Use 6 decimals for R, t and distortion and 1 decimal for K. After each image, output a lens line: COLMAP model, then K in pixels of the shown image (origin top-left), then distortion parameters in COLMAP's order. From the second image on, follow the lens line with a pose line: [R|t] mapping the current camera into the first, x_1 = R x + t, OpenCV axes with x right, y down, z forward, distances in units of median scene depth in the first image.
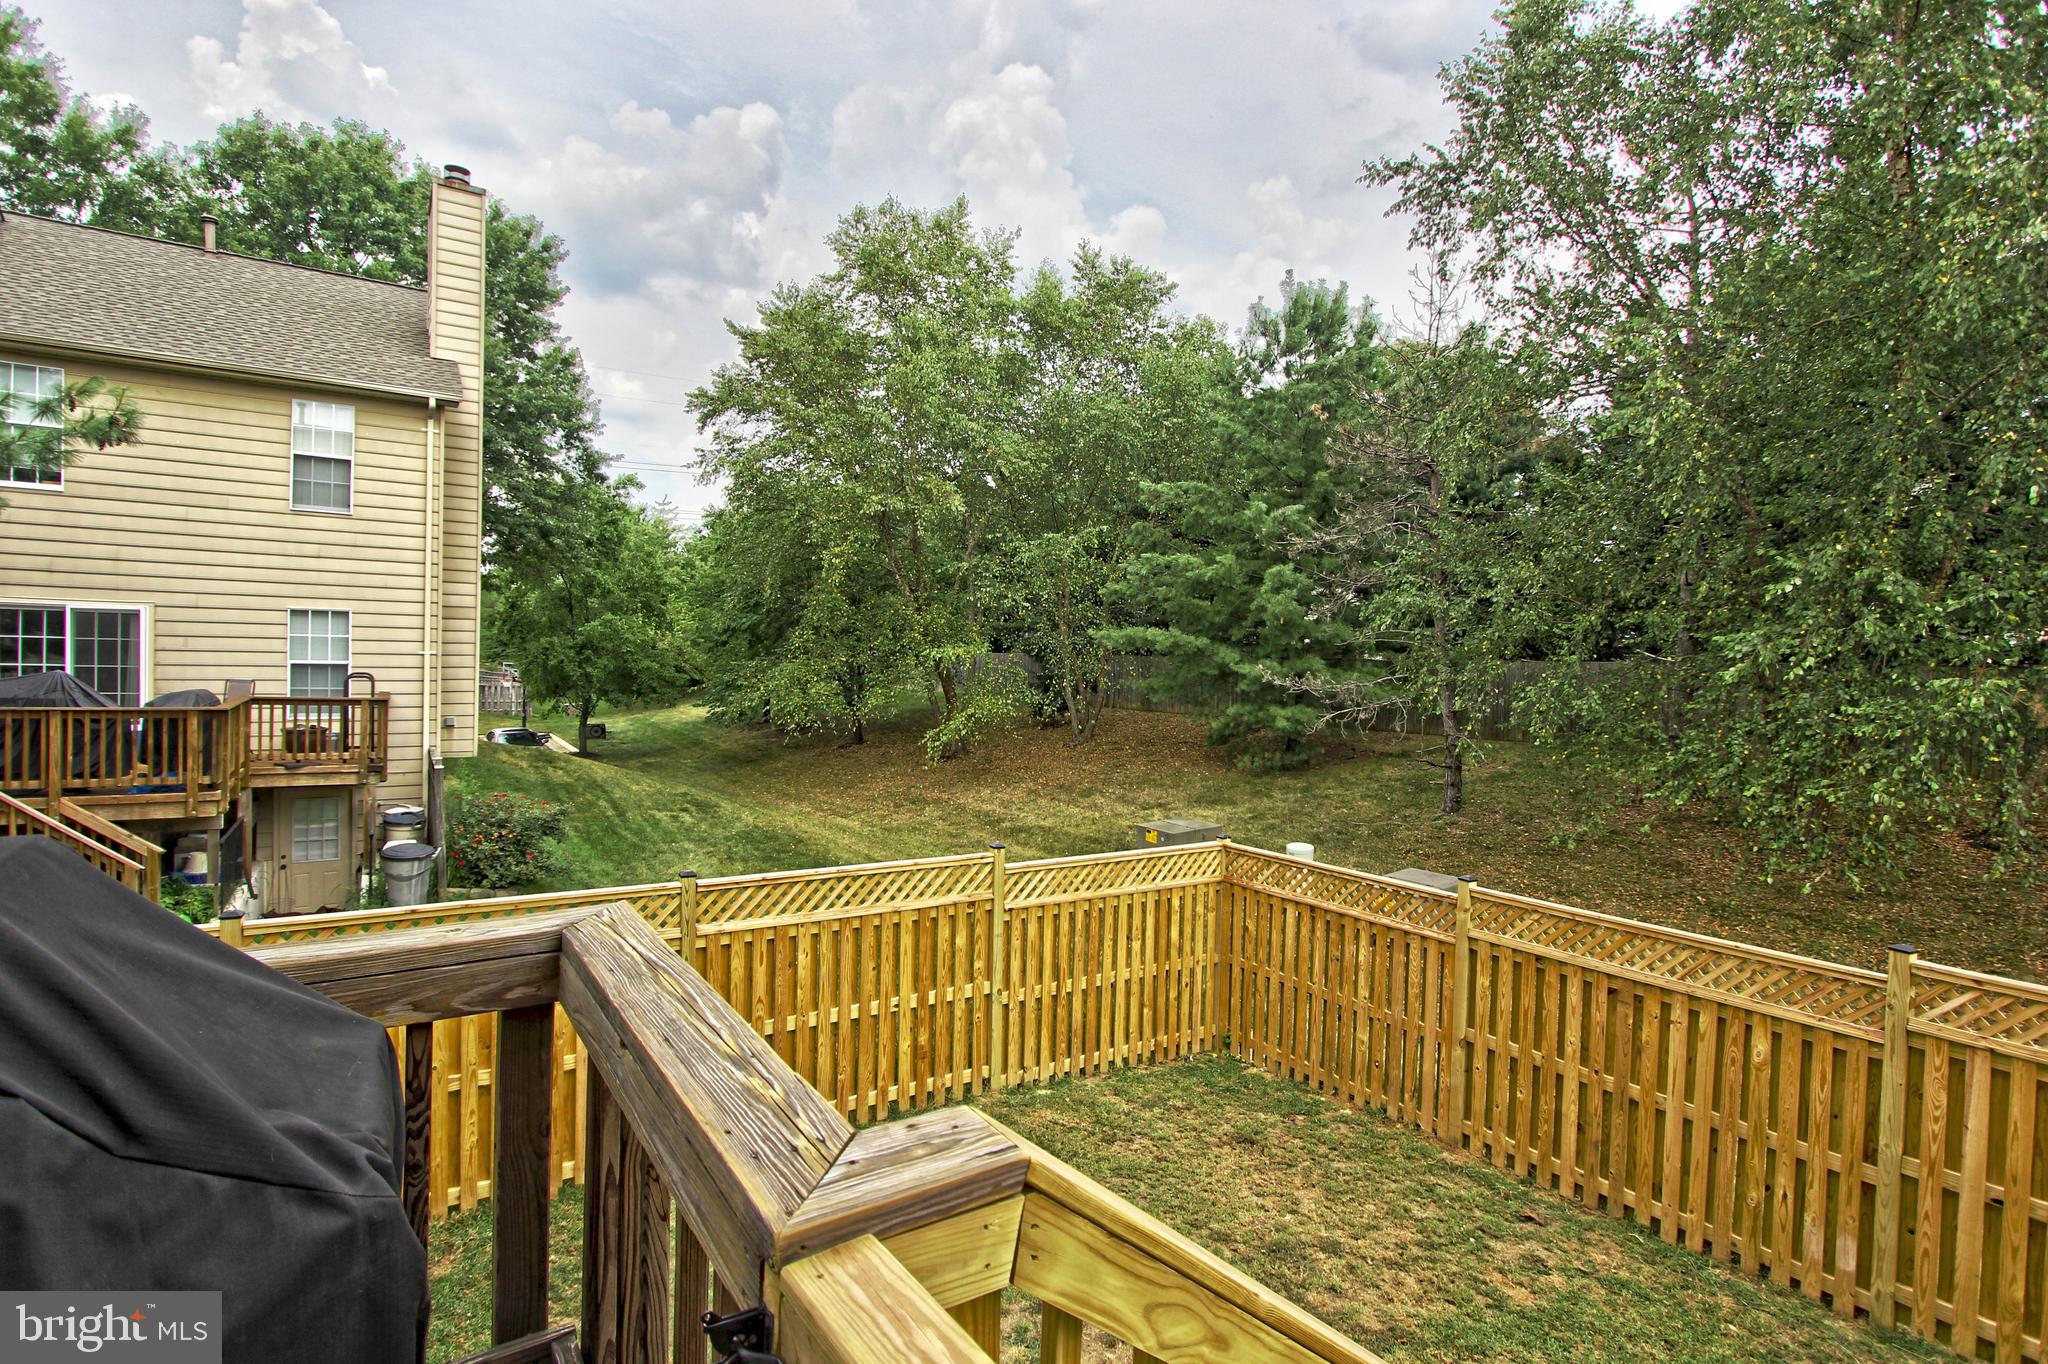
lens RADIAL K [[1005.7, 0, 1019.5], [0, 1005.7, 687.1], [0, 0, 1]] dist [-0.000546, -0.005180]
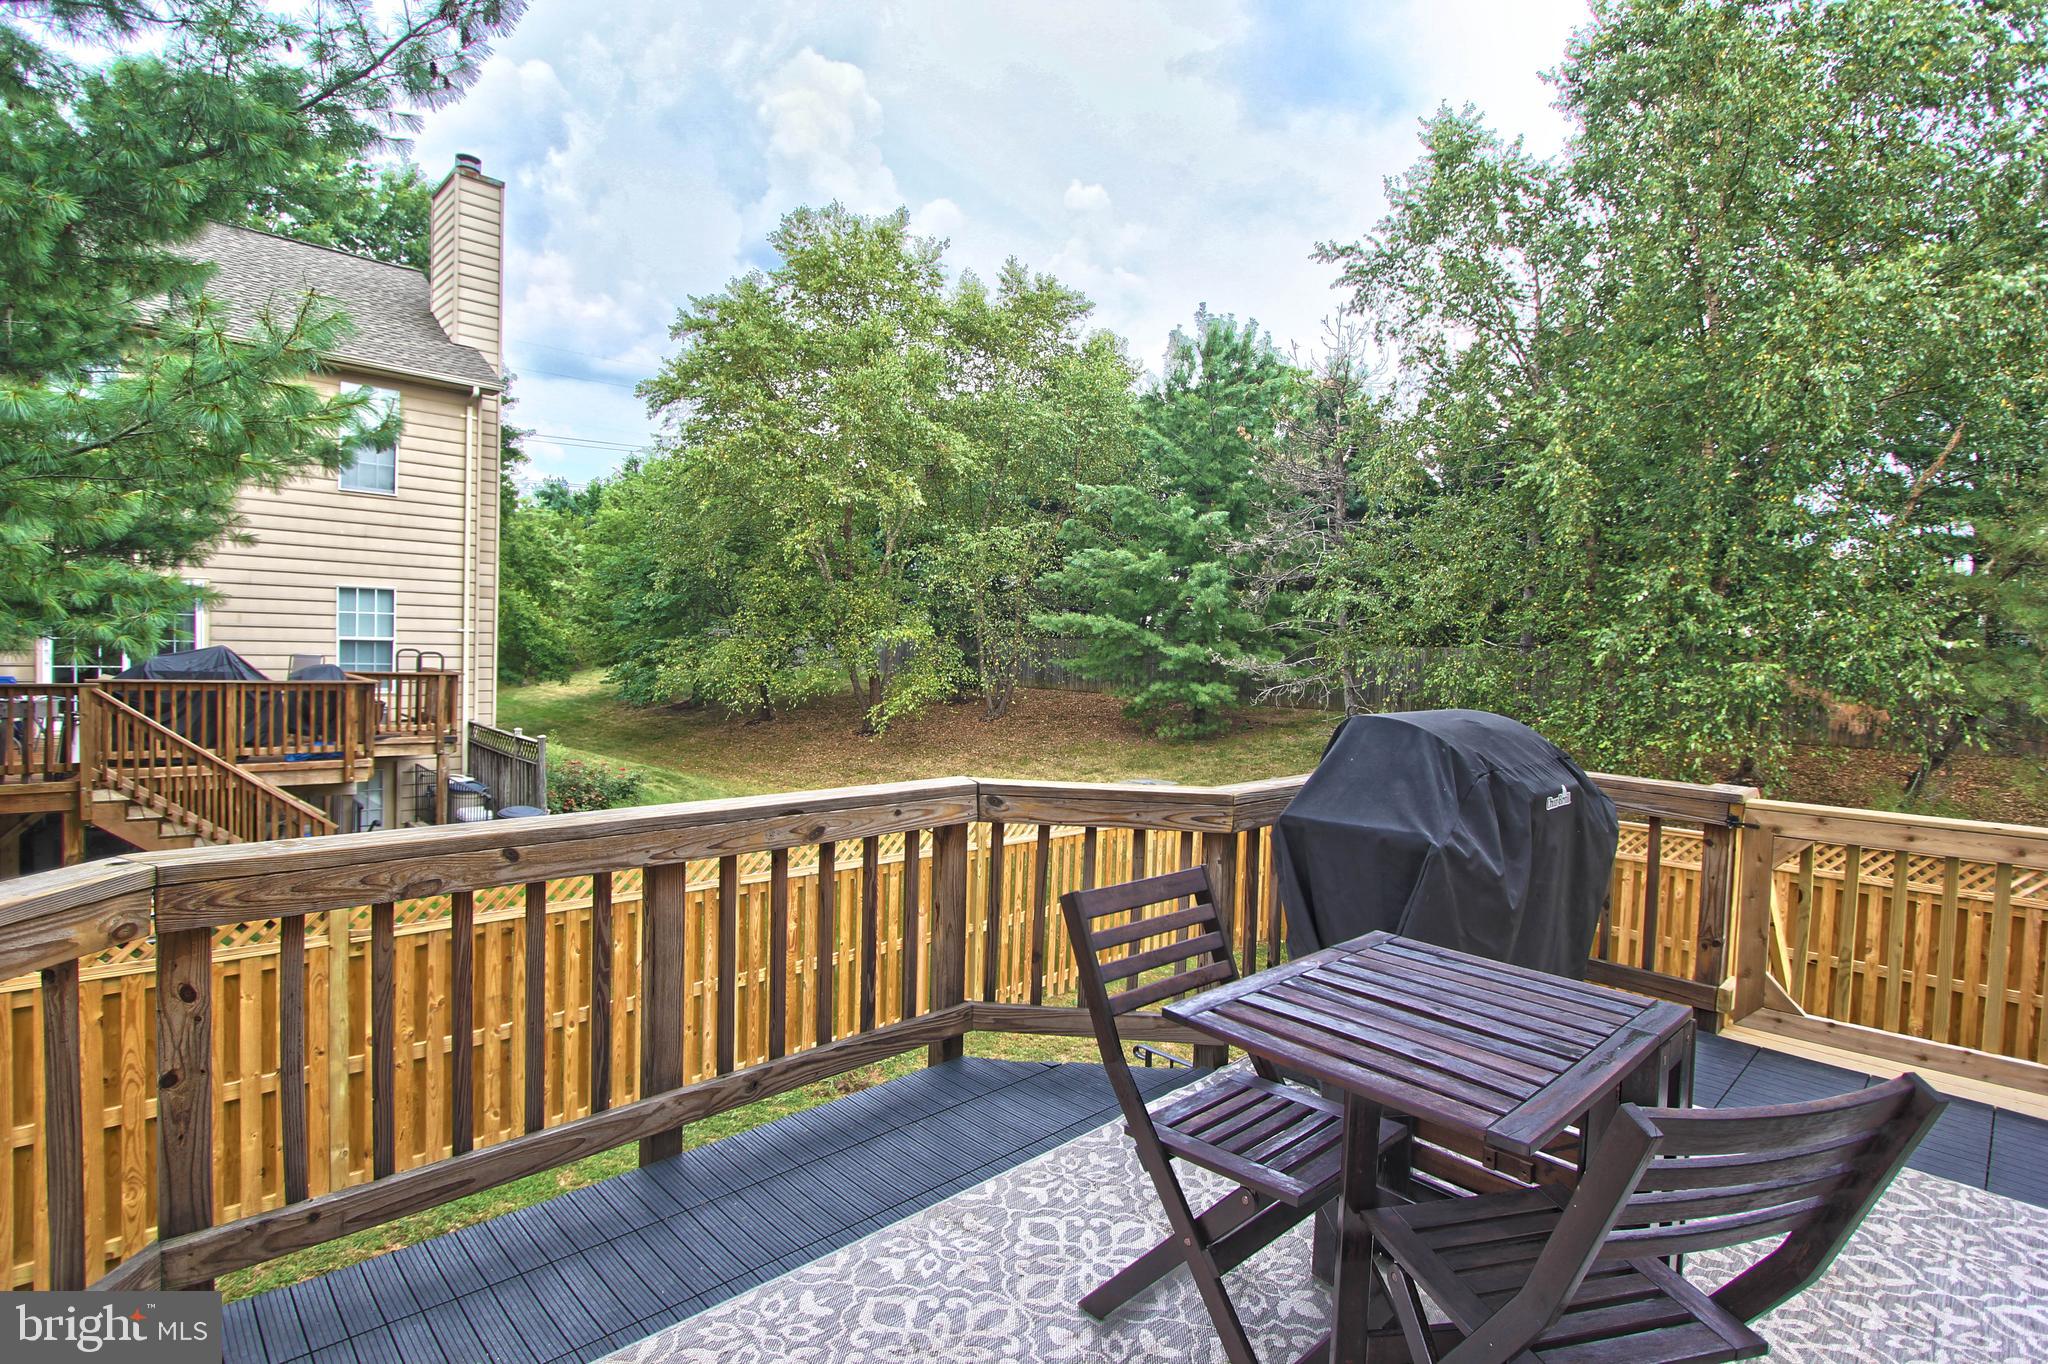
lens RADIAL K [[1005.7, 0, 1023.6], [0, 1005.7, 683.6], [0, 0, 1]] dist [-0.000546, -0.005180]
pose [[0.982145, 0.001546, 0.188118, -0.225739], [-0.004753, 0.999851, 0.016600, 0.001241], [-0.188064, -0.017197, 0.982006, -0.145056]]
